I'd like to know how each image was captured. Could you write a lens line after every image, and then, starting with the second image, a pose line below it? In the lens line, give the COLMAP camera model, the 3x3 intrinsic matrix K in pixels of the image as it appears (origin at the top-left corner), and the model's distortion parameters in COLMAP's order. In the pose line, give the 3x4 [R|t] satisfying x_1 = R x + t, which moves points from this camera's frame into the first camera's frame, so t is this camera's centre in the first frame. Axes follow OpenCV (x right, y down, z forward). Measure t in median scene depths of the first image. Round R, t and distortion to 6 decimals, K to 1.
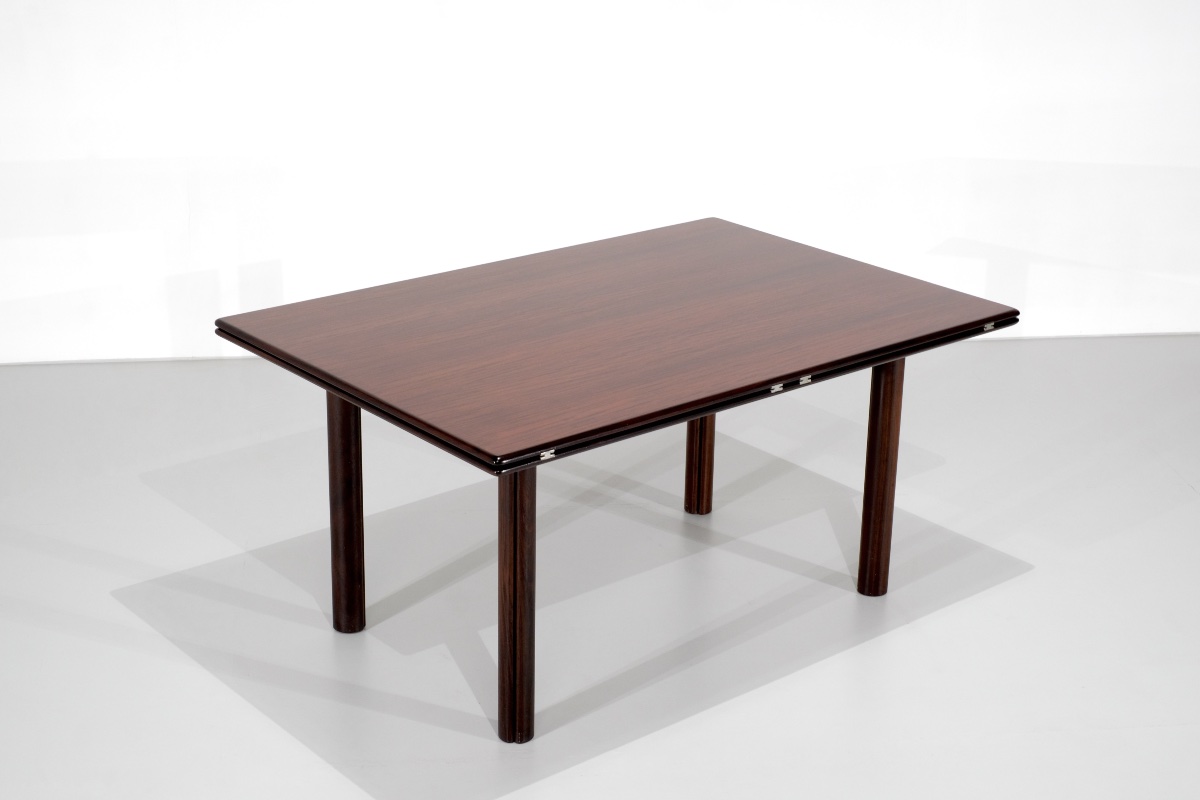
lens RADIAL K [[1846.4, 0, 598.9], [0, 1846.4, 397.5], [0, 0, 1]] dist [-0.030362, 0.000000]
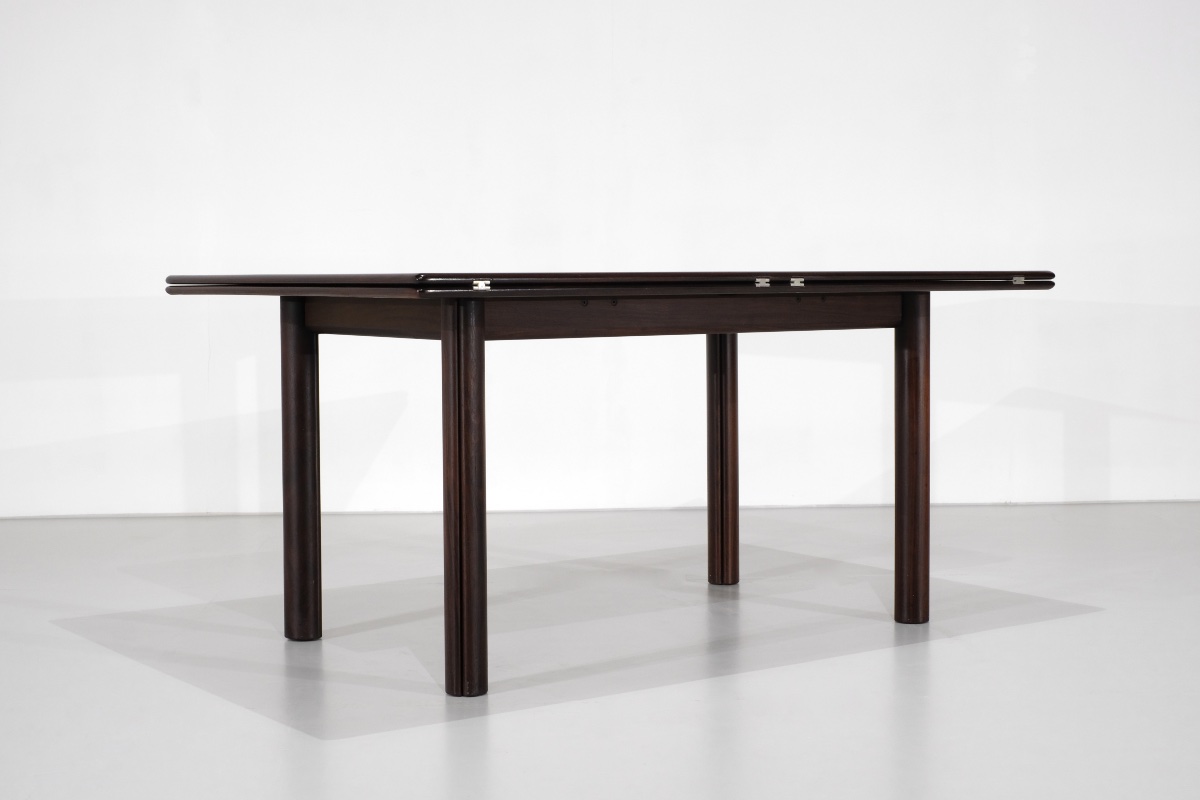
lens RADIAL K [[1846.4, 0, 601.5], [0, 1846.4, 401.0], [0, 0, 1]] dist [-0.030362, 0.000000]
pose [[0.996434, -0.019866, -0.082004, 0.083686], [-0.004855, 0.956779, -0.290775, 0.283549], [0.084237, 0.290136, 0.953271, 0.149867]]
